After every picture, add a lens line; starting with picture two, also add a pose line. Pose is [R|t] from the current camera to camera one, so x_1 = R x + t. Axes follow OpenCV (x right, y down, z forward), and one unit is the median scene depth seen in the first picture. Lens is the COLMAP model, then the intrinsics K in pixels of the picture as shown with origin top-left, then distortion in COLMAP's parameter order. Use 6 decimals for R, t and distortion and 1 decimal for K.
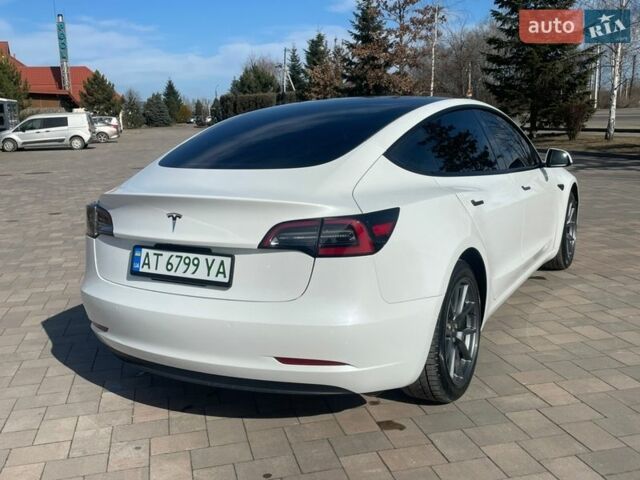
lens RADIAL K [[655.5, 0, 320.0], [0, 655.5, 240.0], [0, 0, 1]] dist [0.054619, -0.016694]
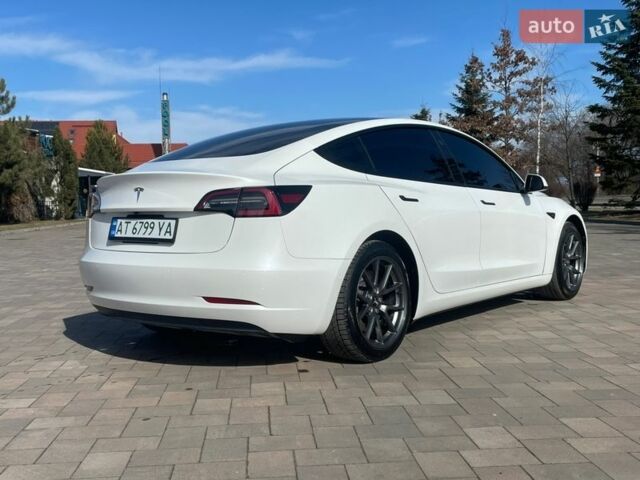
lens RADIAL K [[715.1, 0, 320.0], [0, 715.1, 240.0], [0, 0, 1]] dist [0.058093, -0.008380]
pose [[0.988409, 0.020301, -0.150454, 0.288665], [-0.039039, 0.991681, -0.122659, 0.184460], [0.146712, 0.127111, 0.980978, -0.266508]]
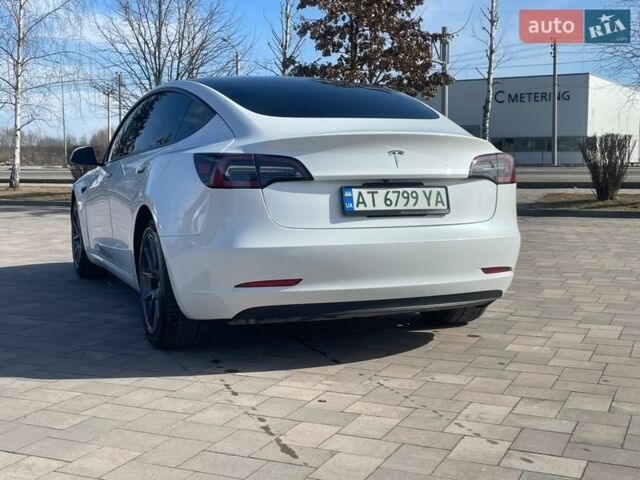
lens RADIAL K [[861.9, 0, 296.5], [0, 861.9, 239.0], [0, 0, 1]] dist [0.098622, -0.085607]
pose [[0.630346, -0.037645, 0.775401, -1.207070], [0.129441, 0.989938, -0.057166, 0.137496], [-0.765447, 0.136403, 0.628877, 0.209291]]
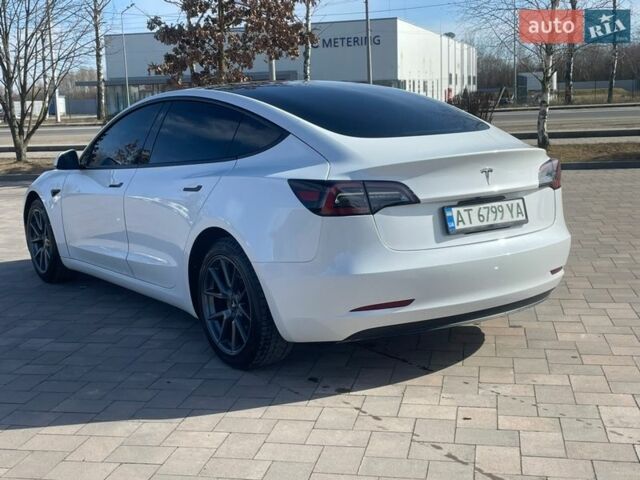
lens RADIAL K [[861.9, 0, 296.5], [0, 861.9, 239.0], [0, 0, 1]] dist [0.098622, -0.085607]
pose [[0.445414, -0.123488, 0.886768, -1.440789], [0.191127, 0.980727, 0.040572, -0.037969], [-0.874687, 0.151414, 0.460431, 0.516744]]
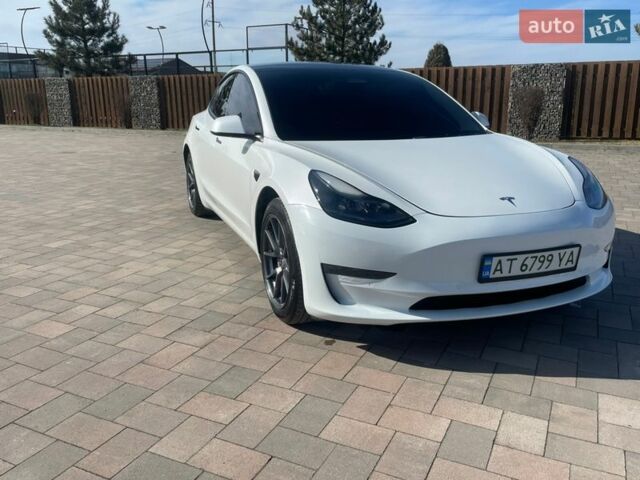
lens RADIAL K [[560.9, 0, 312.4], [0, 560.9, 238.0], [0, 0, 1]] dist [0.086937, -0.100925]
pose [[-0.642150, 0.224803, -0.732875, 1.314990], [-0.112731, 0.917947, 0.380347, -0.429468], [0.758244, 0.326858, -0.564118, 2.333214]]
